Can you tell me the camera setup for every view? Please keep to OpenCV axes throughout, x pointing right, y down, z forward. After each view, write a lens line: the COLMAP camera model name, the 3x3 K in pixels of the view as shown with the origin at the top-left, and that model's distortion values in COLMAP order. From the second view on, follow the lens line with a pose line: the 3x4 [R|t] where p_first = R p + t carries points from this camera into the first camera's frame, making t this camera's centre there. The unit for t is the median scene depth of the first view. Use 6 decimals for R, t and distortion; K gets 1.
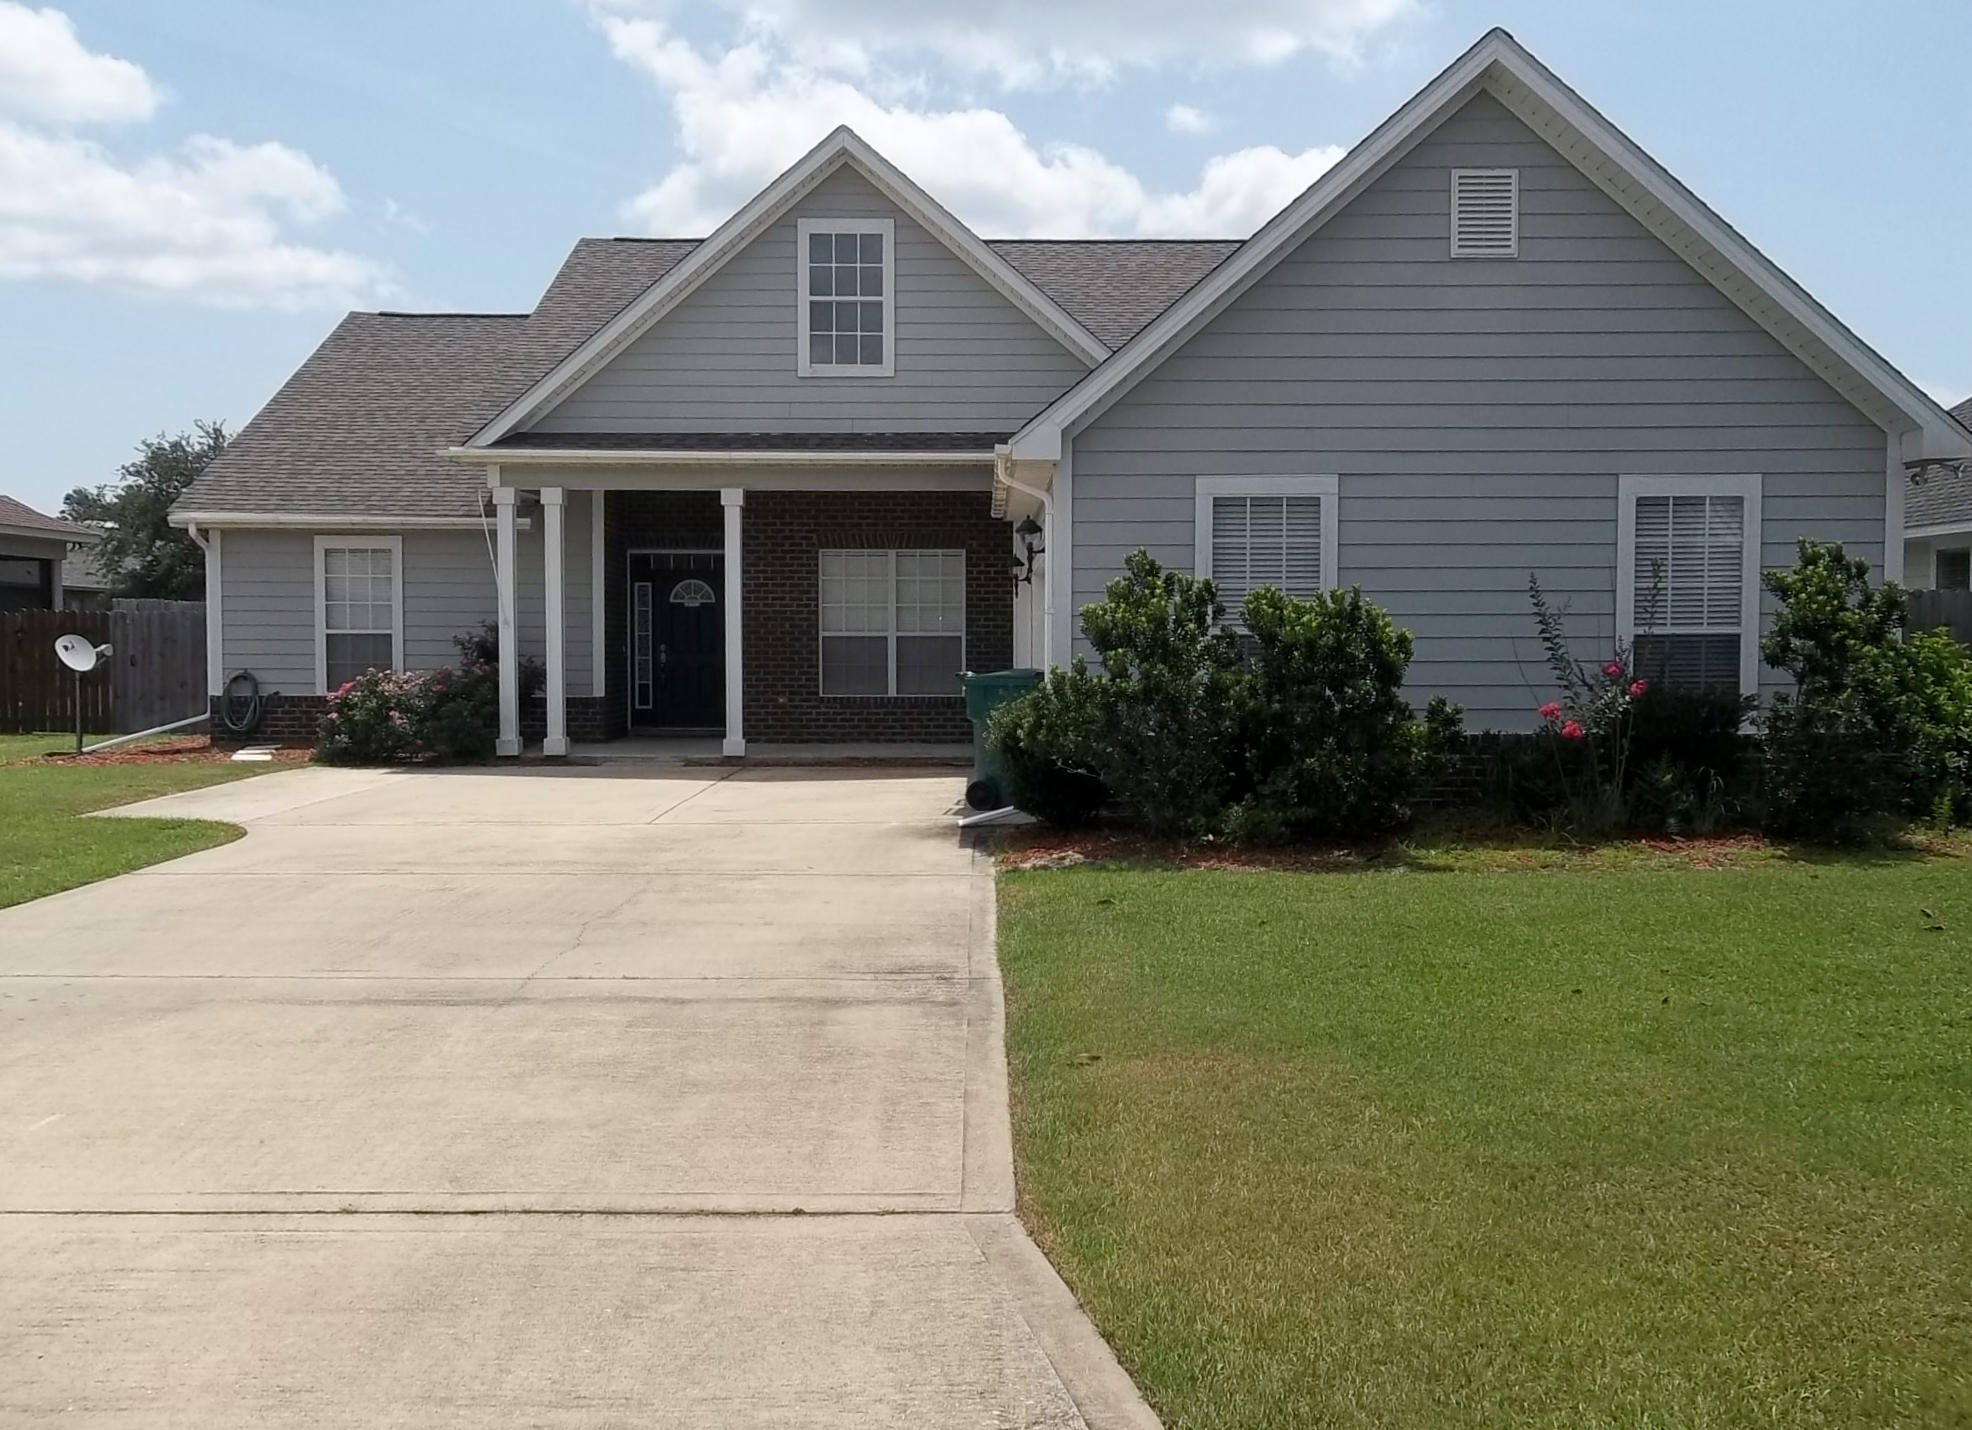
lens RADIAL K [[1732.5, 0, 986.0], [0, 1732.5, 715.0], [0, 0, 1]] dist [0.018831, -0.013229]
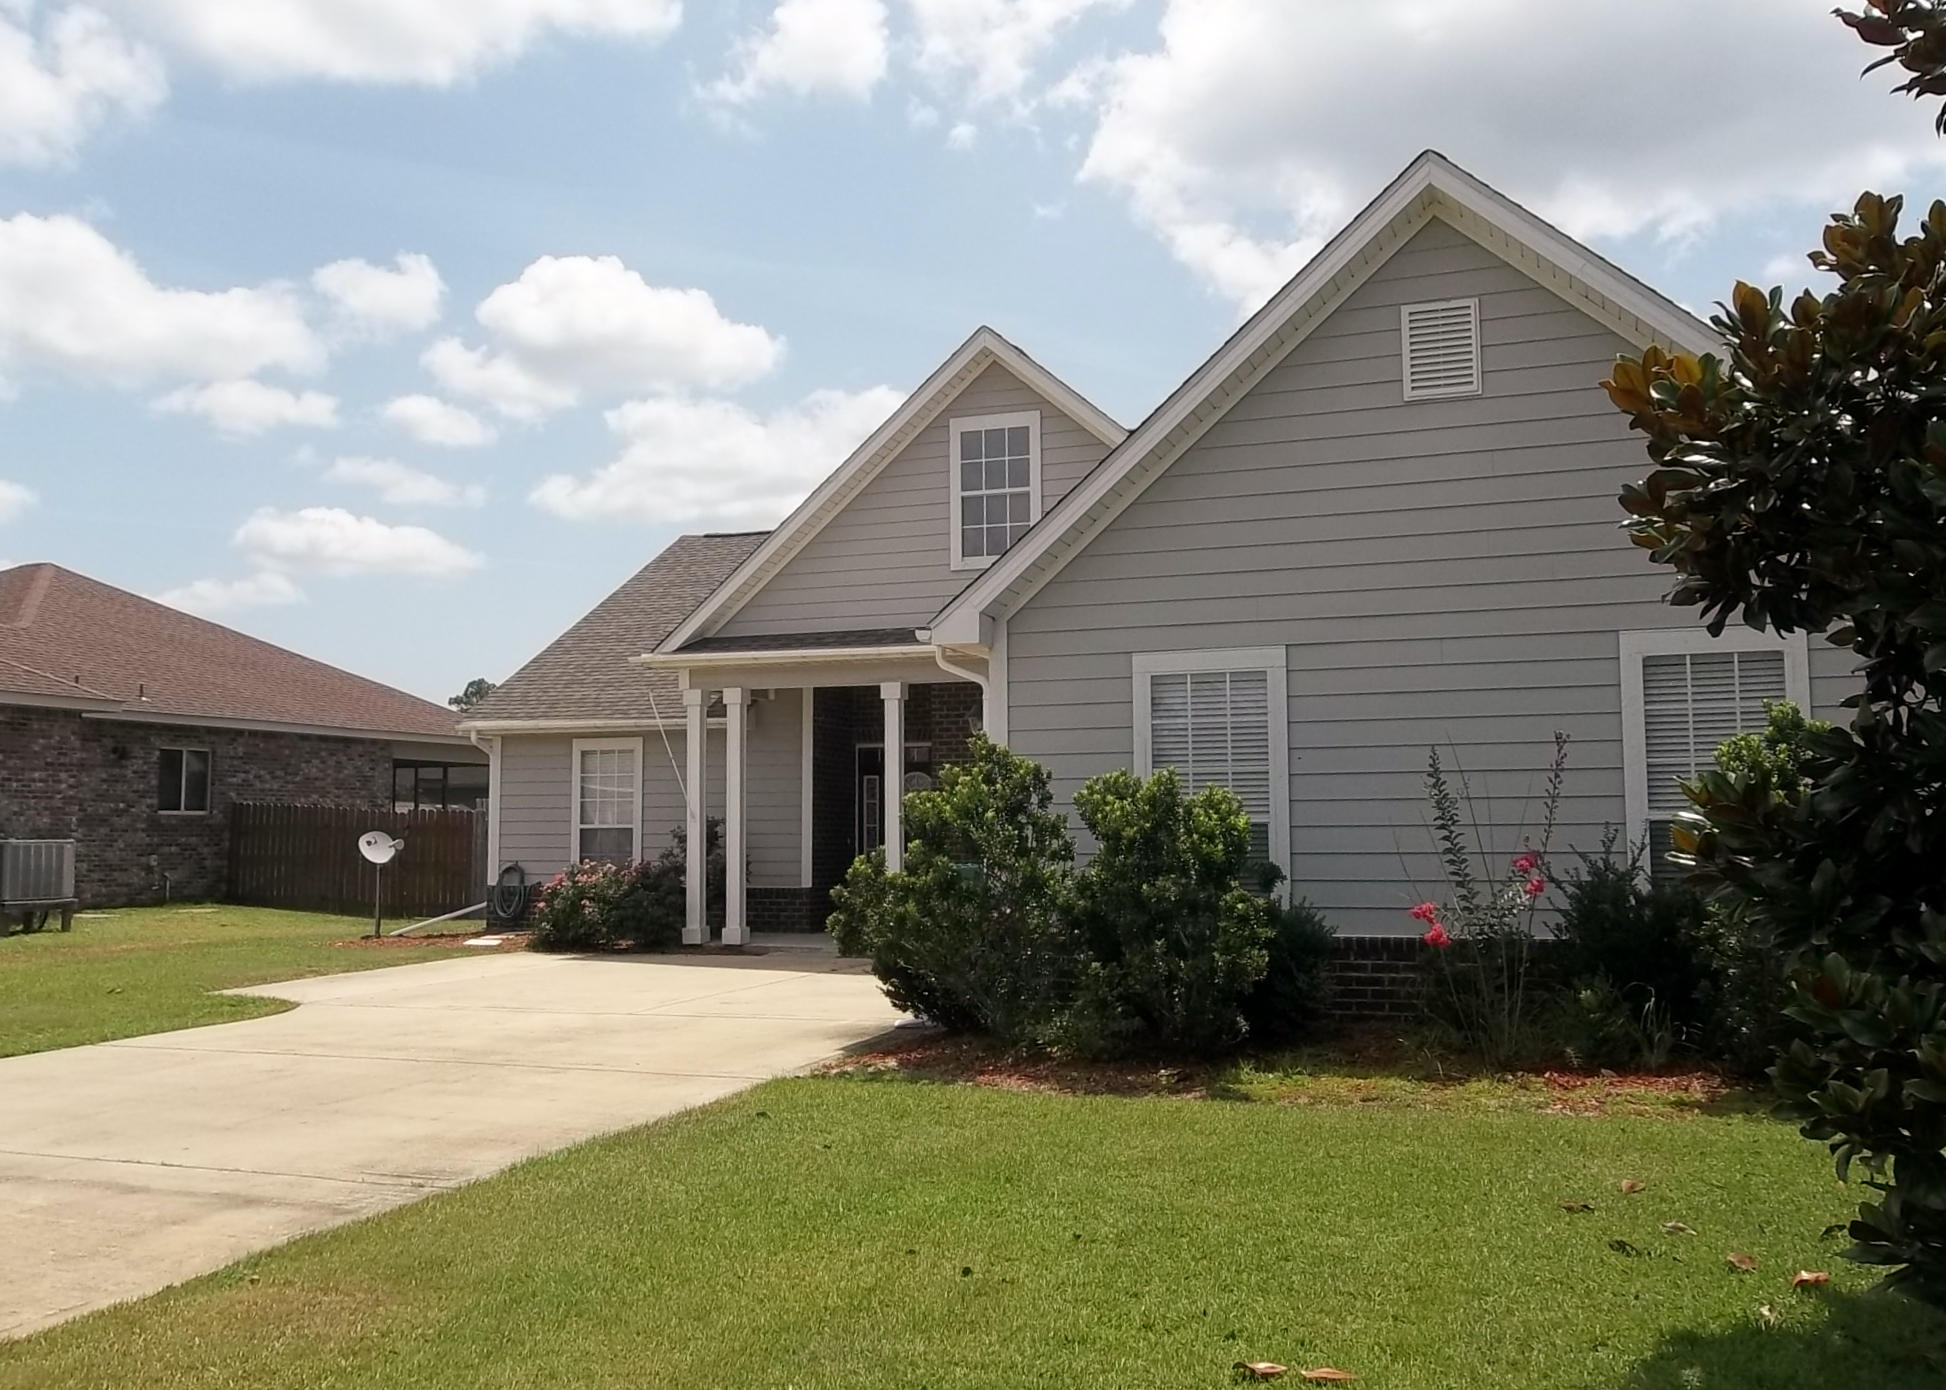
lens RADIAL K [[1722.2, 0, 973.0], [0, 1722.2, 695.0], [0, 0, 1]] dist [0.007578, 0.007506]
pose [[0.938377, -0.033977, -0.343940, 0.248414], [-0.007732, 0.992843, -0.119176, -0.003293], [0.345528, 0.114491, 0.931398, 0.076582]]
